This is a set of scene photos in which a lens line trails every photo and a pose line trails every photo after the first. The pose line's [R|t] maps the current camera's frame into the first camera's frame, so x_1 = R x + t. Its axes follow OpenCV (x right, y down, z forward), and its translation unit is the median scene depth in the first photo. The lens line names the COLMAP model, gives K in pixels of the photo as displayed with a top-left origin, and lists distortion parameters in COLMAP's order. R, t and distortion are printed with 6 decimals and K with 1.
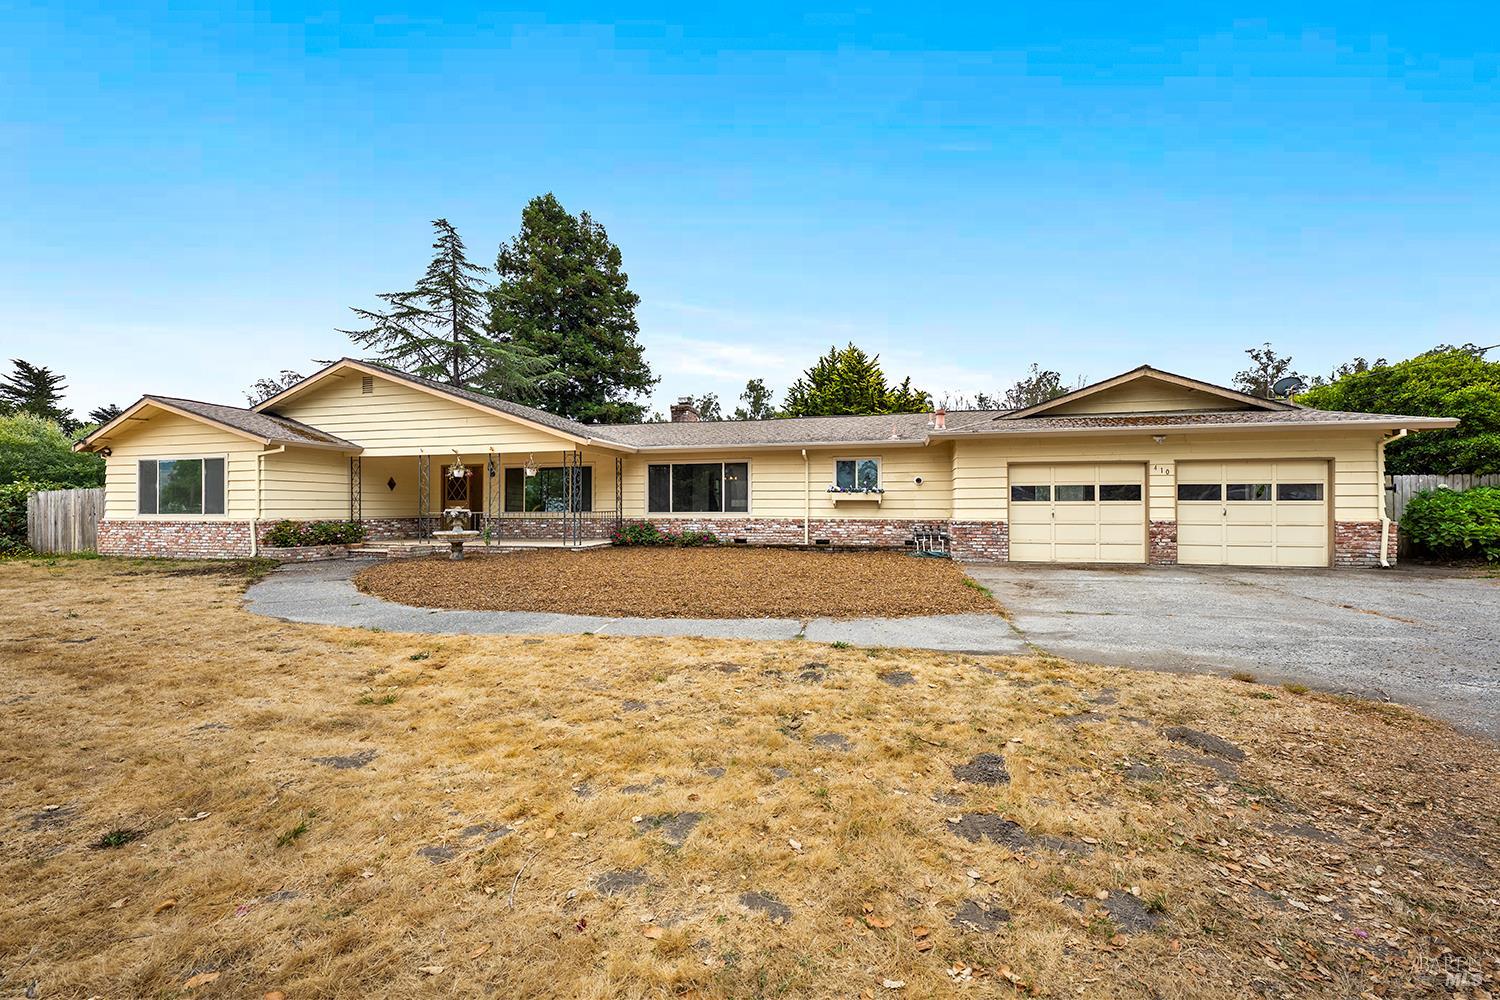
lens RADIAL K [[609.7, 0, 750.0], [0, 609.7, 500.0], [0, 0, 1]] dist [-0.004695, -0.000167]
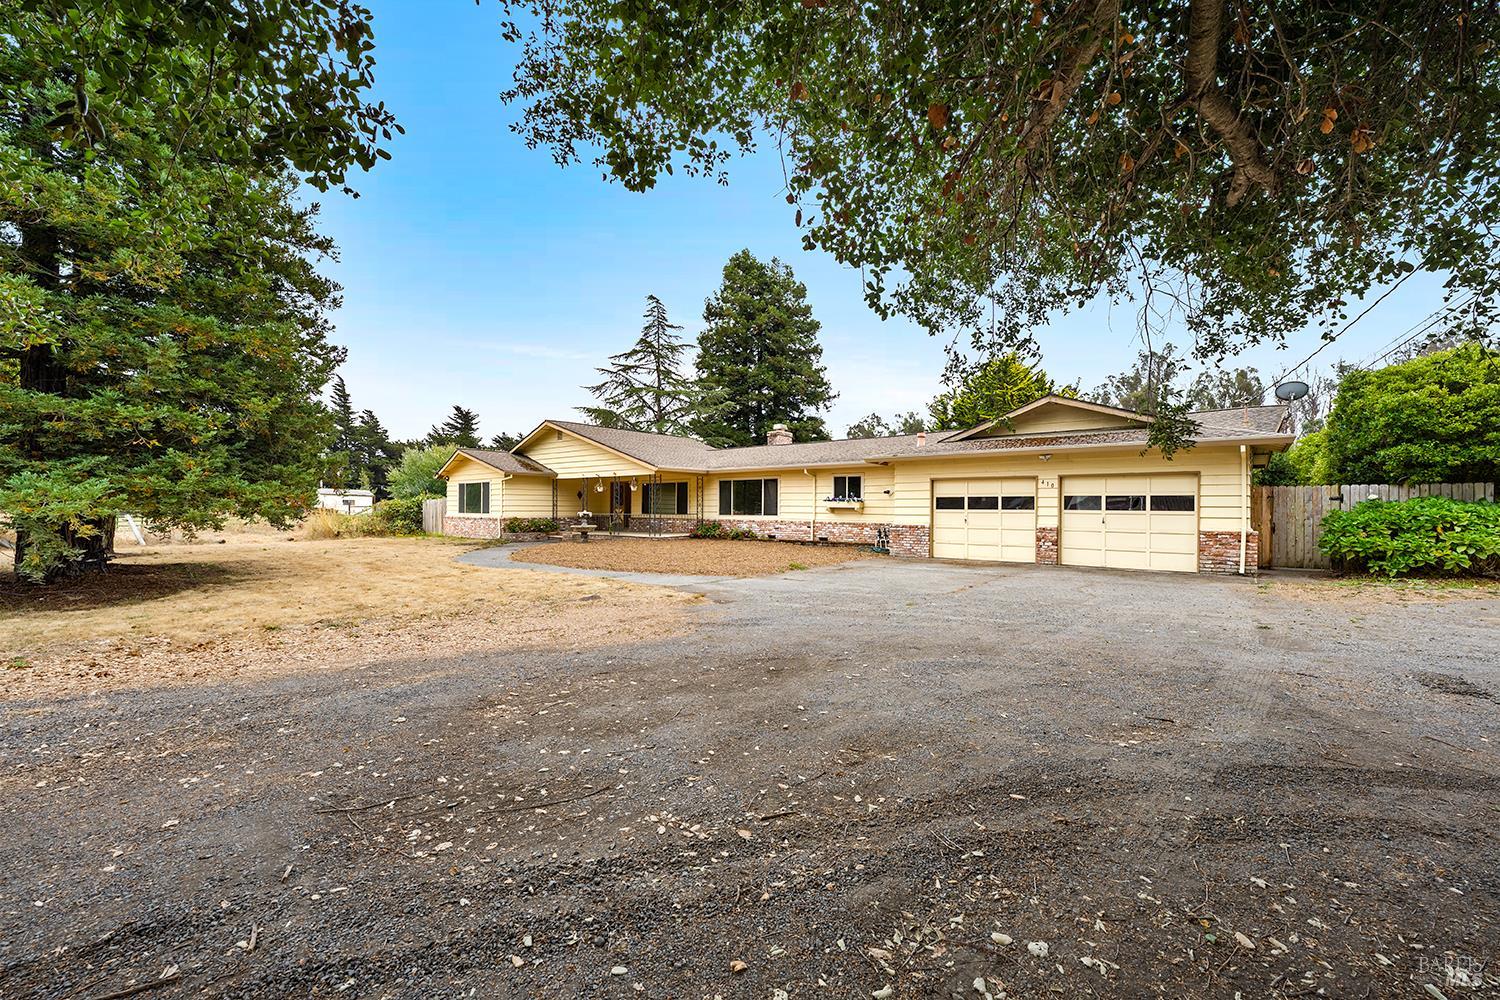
lens RADIAL K [[633.1, 0, 750.0], [0, 633.1, 500.0], [0, 0, 1]] dist [0.000185, -0.000004]
pose [[0.895172, -0.000039, -0.445720, 0.581975], [0.000204, 1.000000, 0.000323, -0.015406], [0.445720, -0.000380, 0.895172, -0.287587]]
